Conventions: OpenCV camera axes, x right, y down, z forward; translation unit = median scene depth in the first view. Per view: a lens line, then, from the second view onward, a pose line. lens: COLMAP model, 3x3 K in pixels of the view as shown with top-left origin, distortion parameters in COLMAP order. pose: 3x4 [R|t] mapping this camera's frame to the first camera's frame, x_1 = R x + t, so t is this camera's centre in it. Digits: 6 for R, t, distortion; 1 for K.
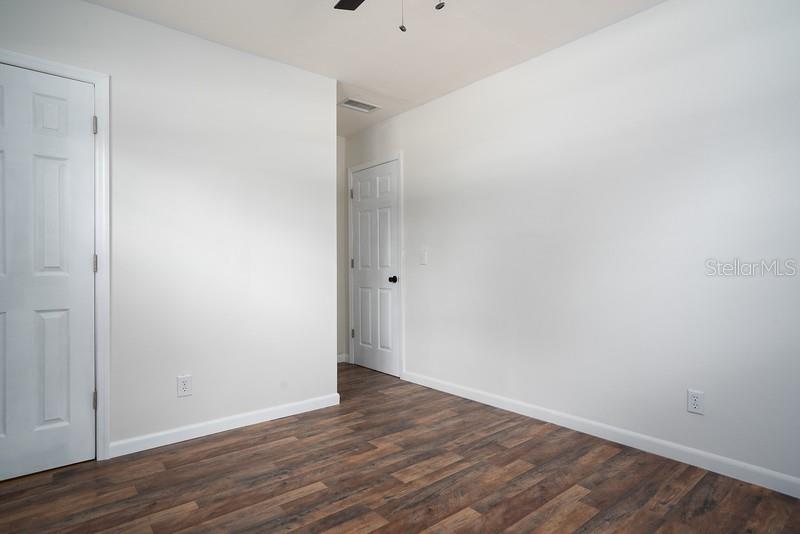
lens RADIAL K [[440.9, 0, 398.0], [0, 440.9, 263.6], [0, 0, 1]] dist [-0.019203, 0.001385]
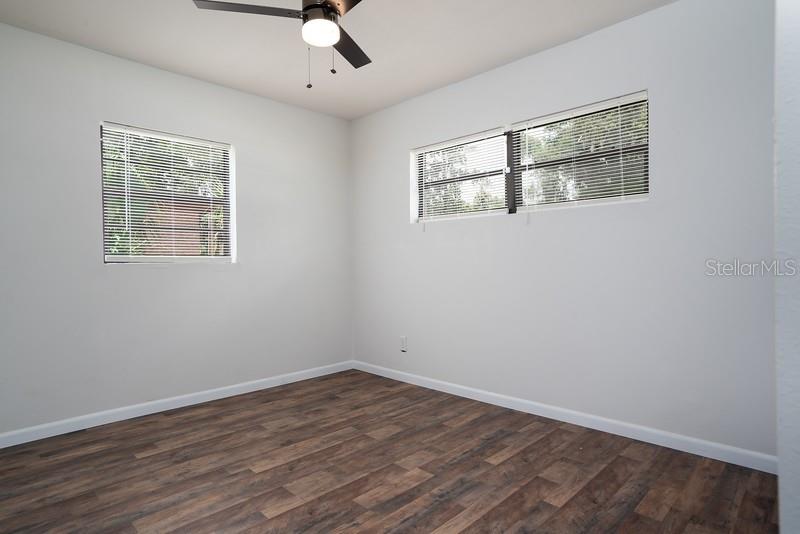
lens RADIAL K [[440.9, 0, 395.9], [0, 440.9, 265.8], [0, 0, 1]] dist [-0.019203, 0.001385]
pose [[-0.994832, 0.016805, -0.100130, -0.027092], [0.015991, 0.999832, 0.008930, 0.004361], [0.100263, 0.007282, -0.994934, 1.984342]]
